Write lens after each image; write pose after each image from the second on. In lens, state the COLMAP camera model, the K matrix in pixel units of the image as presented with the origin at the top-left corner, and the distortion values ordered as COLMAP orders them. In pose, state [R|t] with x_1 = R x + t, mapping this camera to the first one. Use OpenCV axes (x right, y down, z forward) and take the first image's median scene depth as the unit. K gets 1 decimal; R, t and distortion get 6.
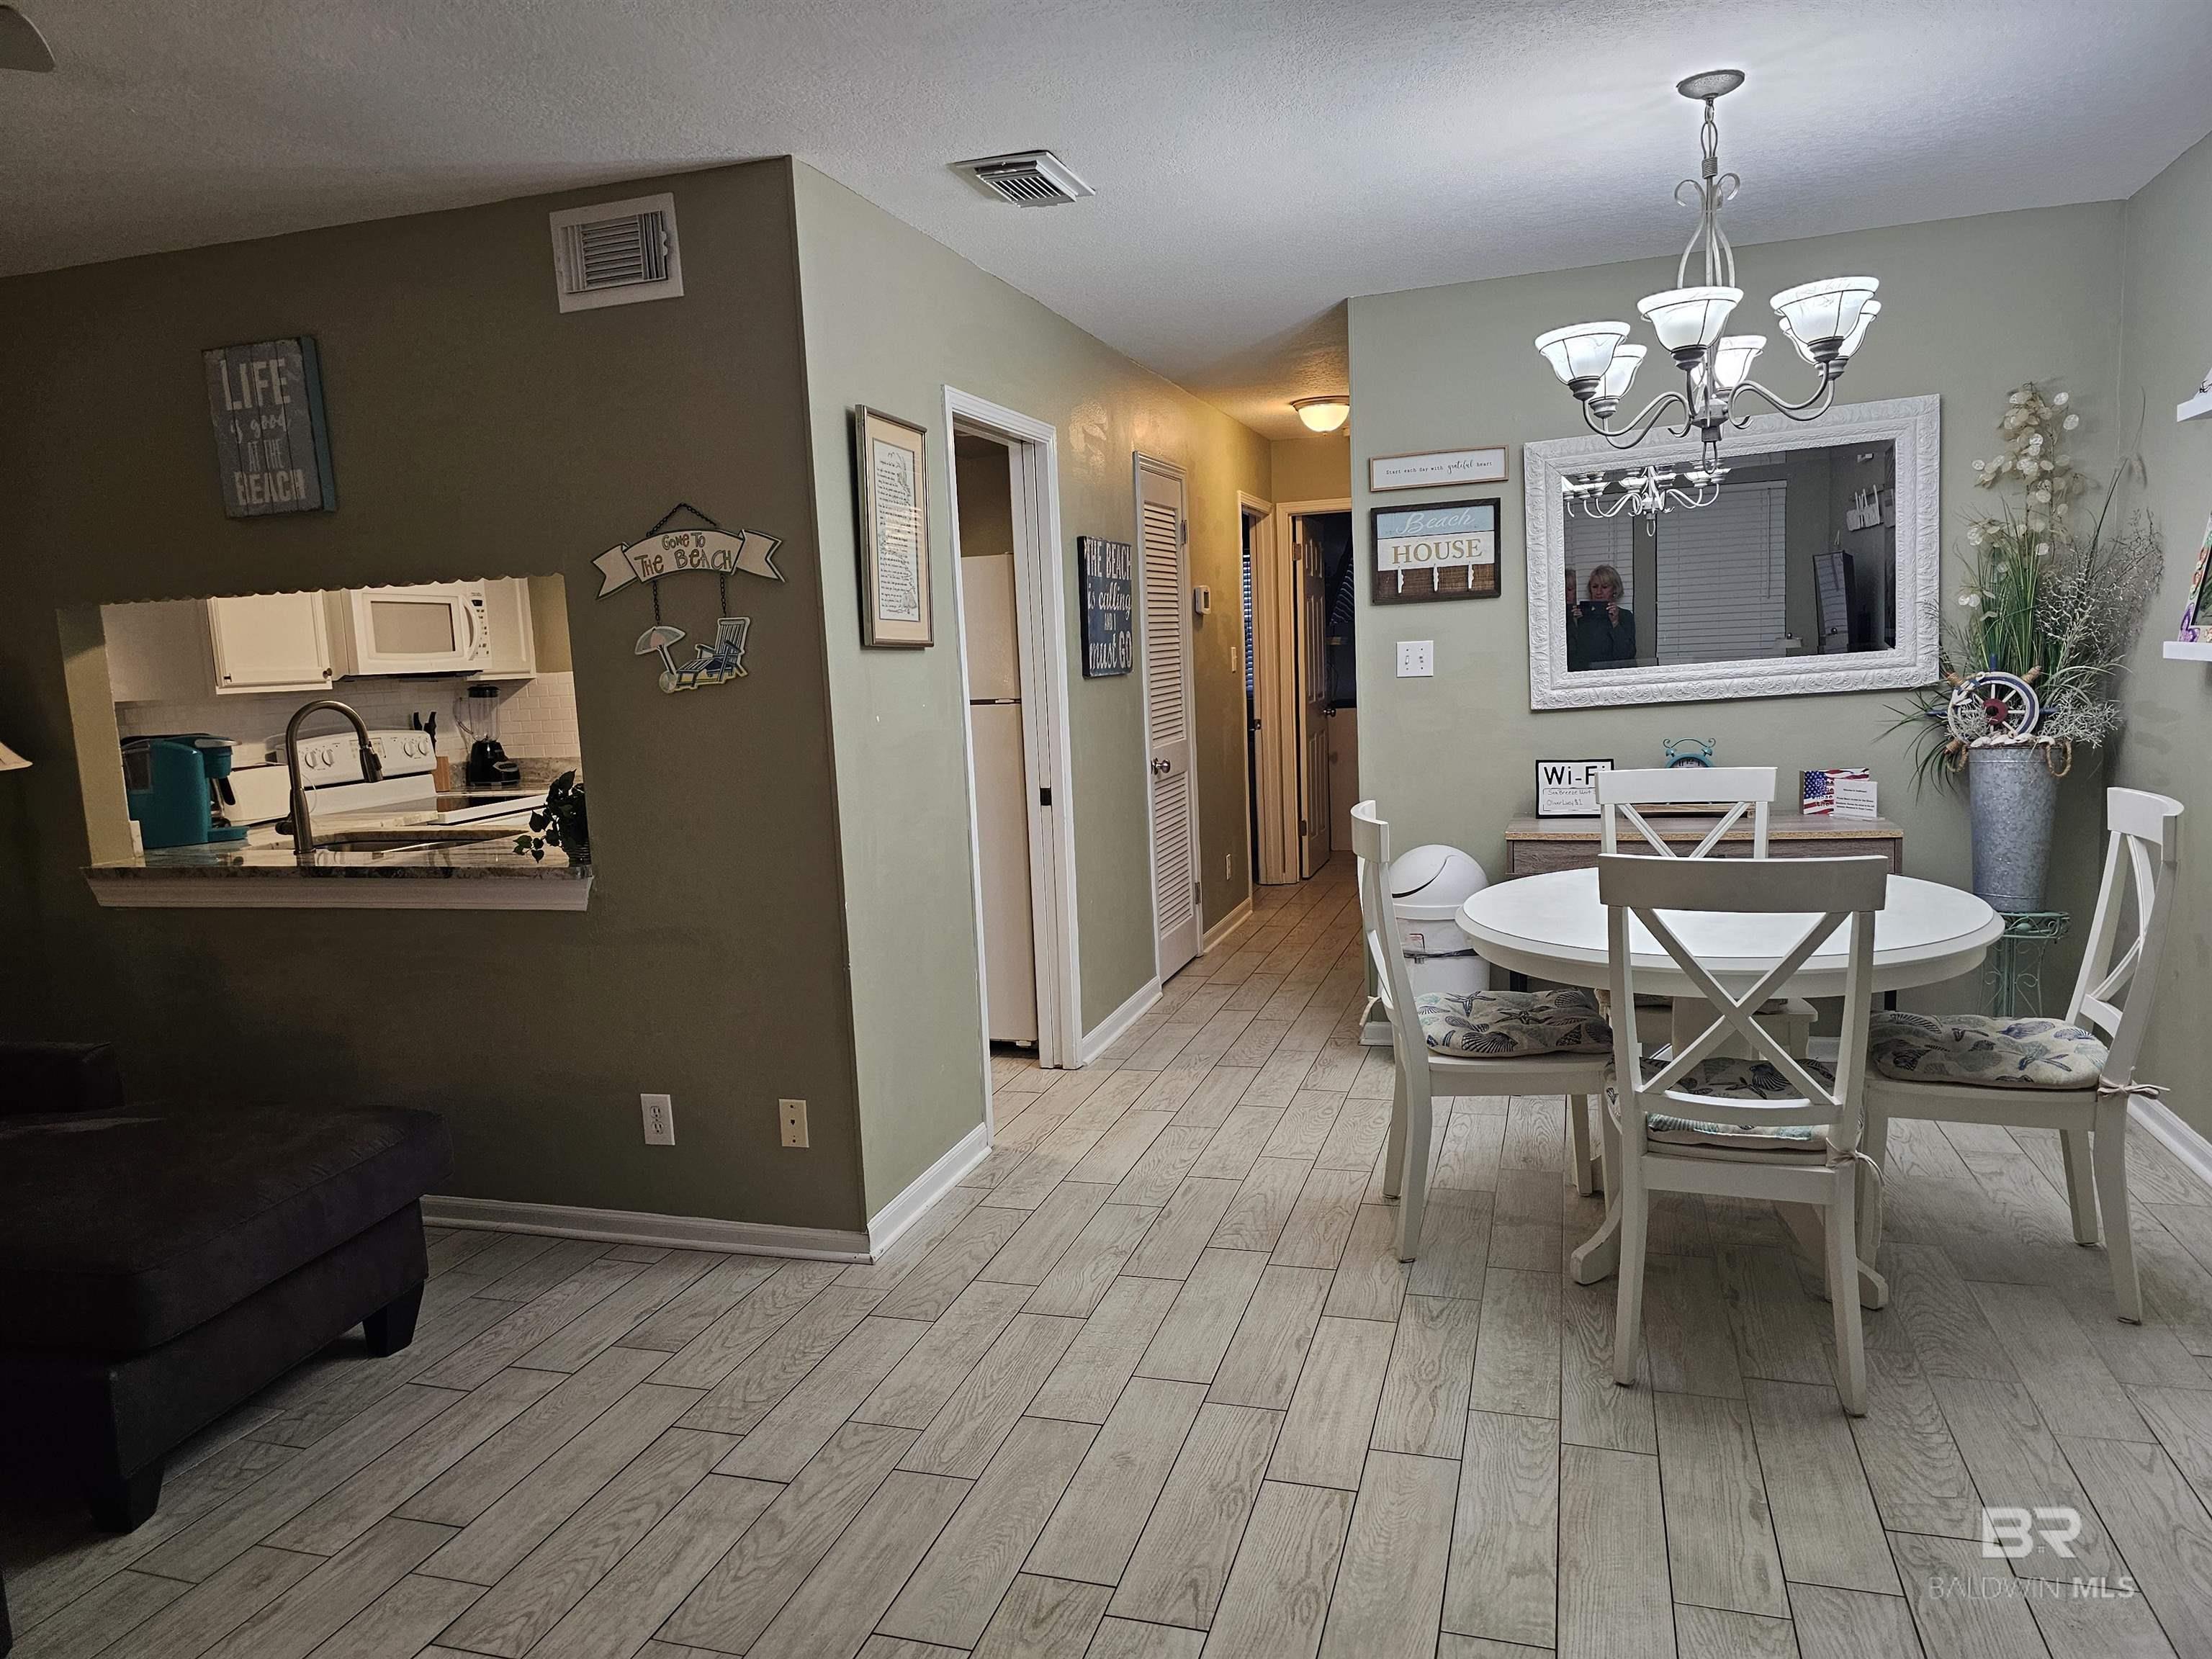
lens RADIAL K [[1473.6, 0, 1121.5], [0, 1473.6, 831.9], [0, 0, 1]] dist [0.034462, -0.017241]
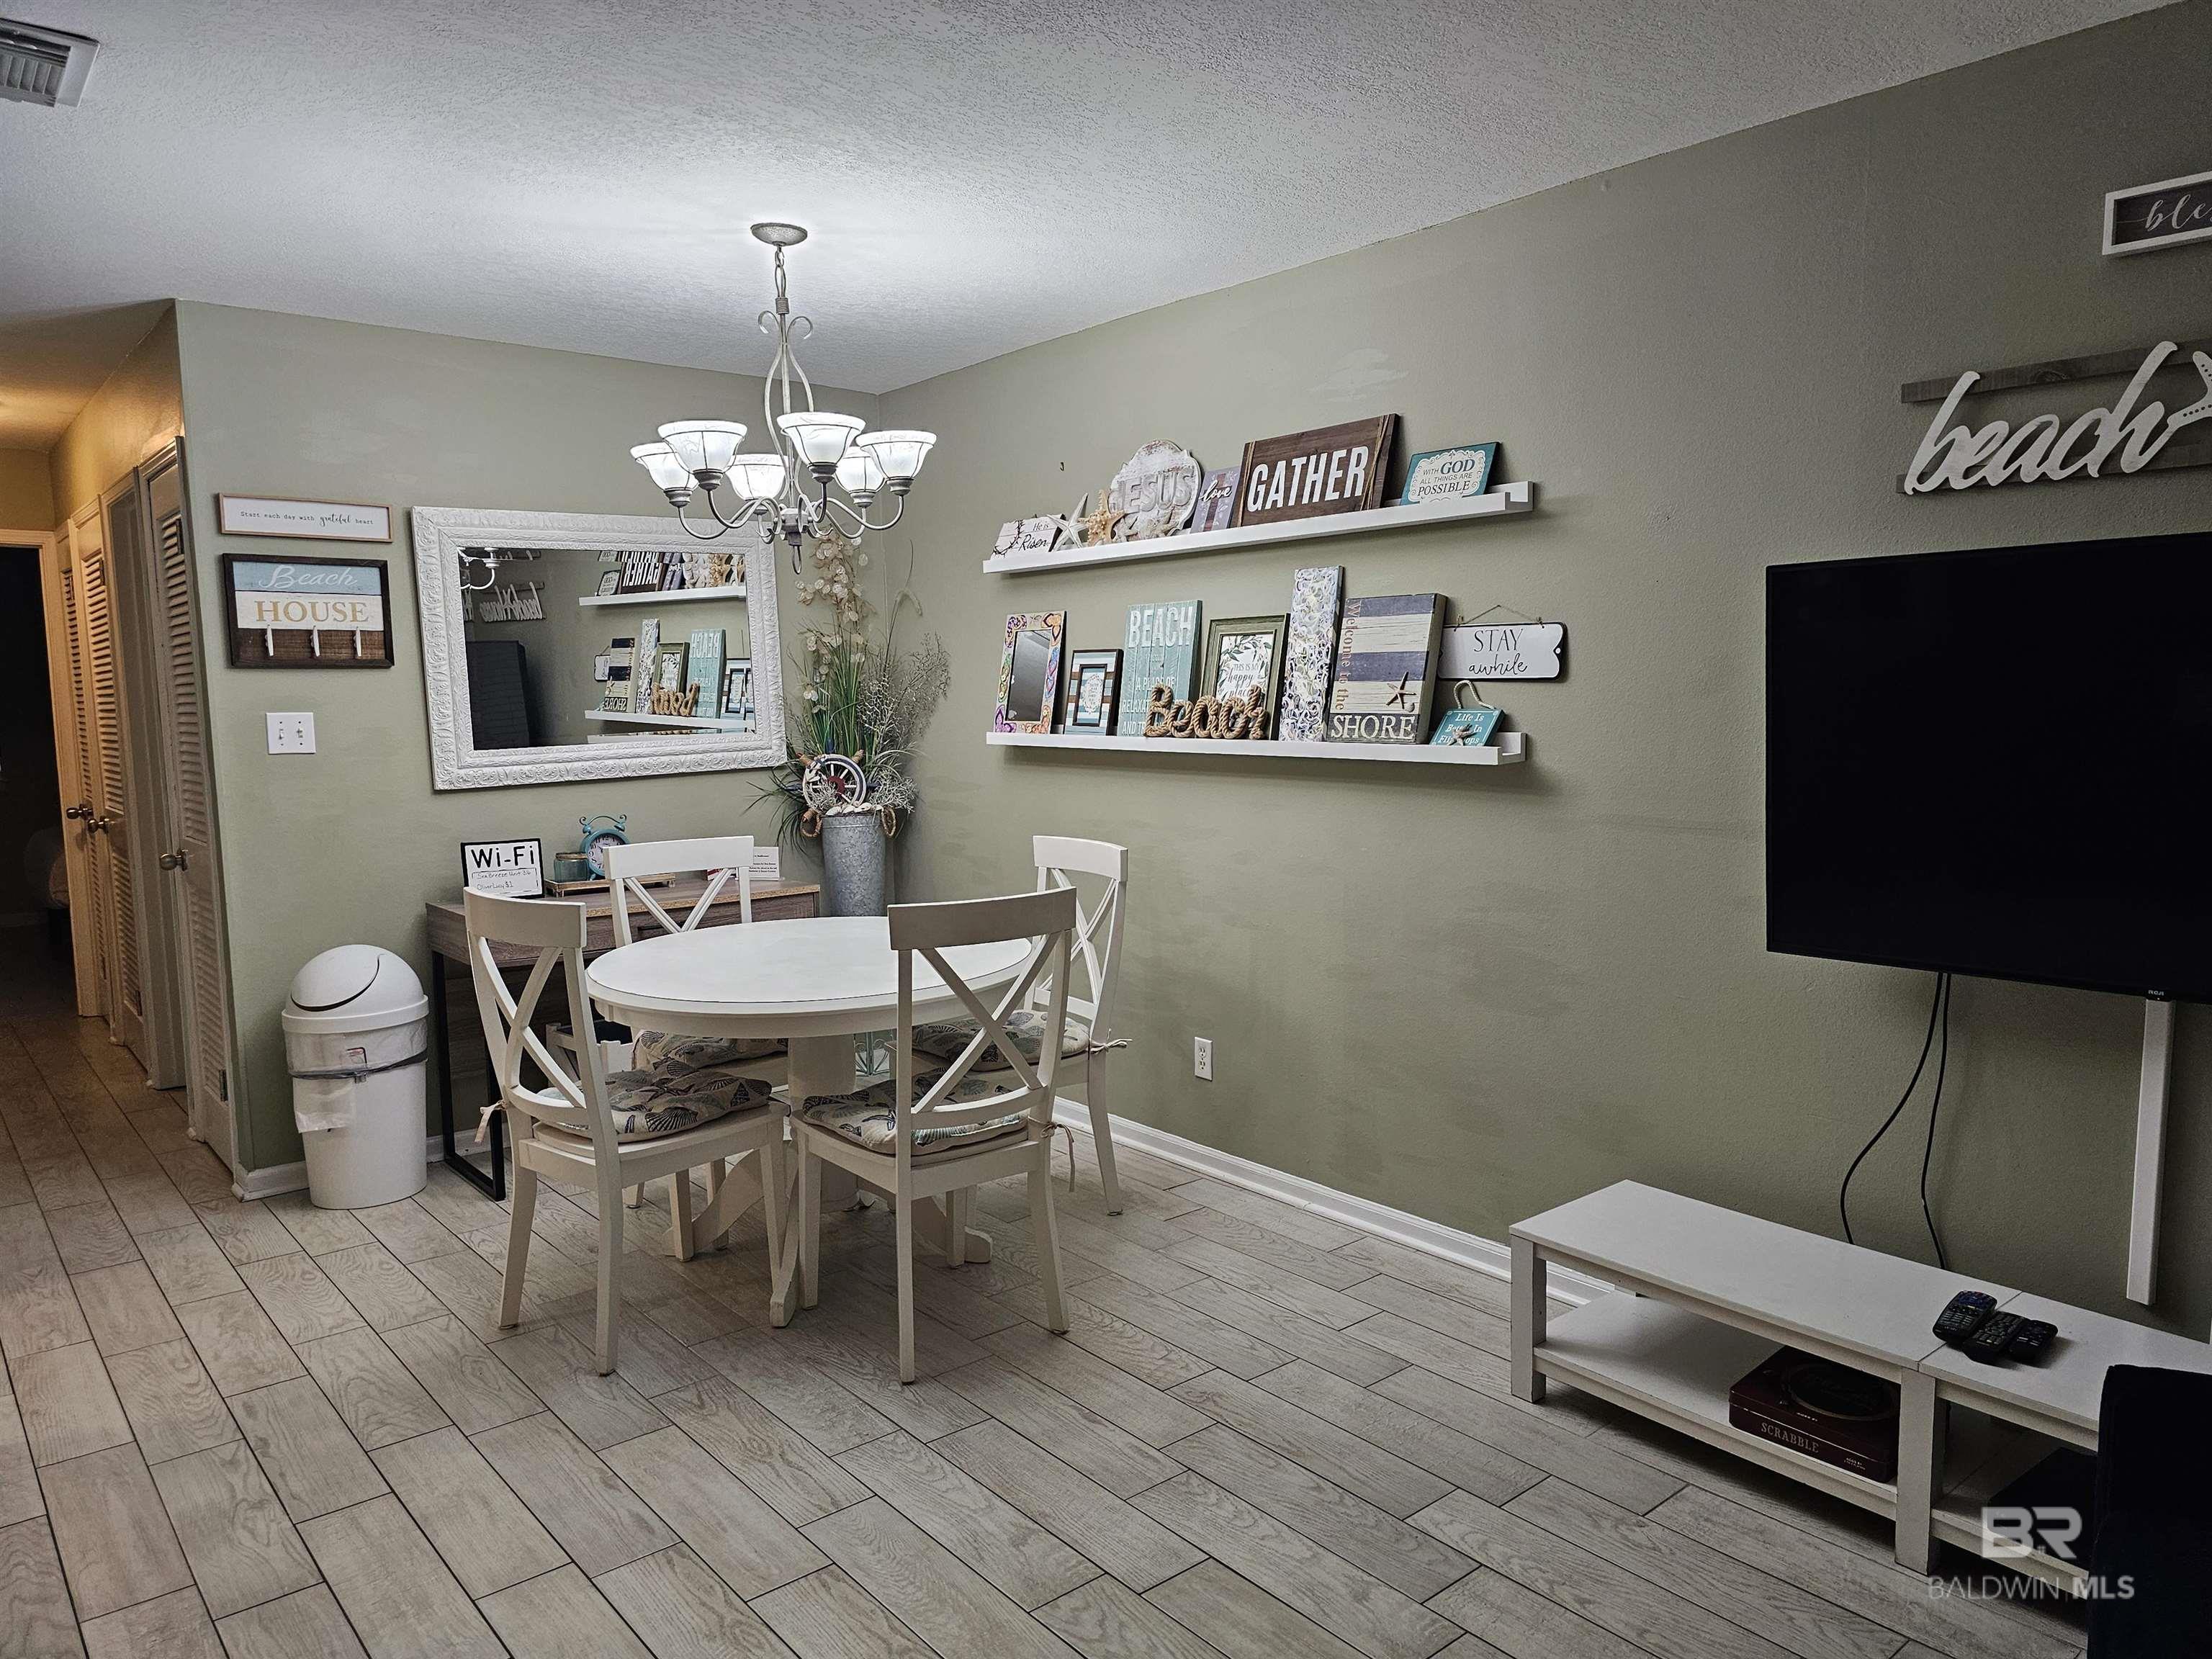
lens RADIAL K [[1473.6, 0, 1128.3], [0, 1473.6, 830.4], [0, 0, 1]] dist [0.034462, -0.017241]
pose [[0.529185, -0.036418, 0.847725, -0.326566], [0.090325, 0.995819, -0.013604, -0.006138], [-0.843685, 0.083770, 0.530262, 0.157008]]
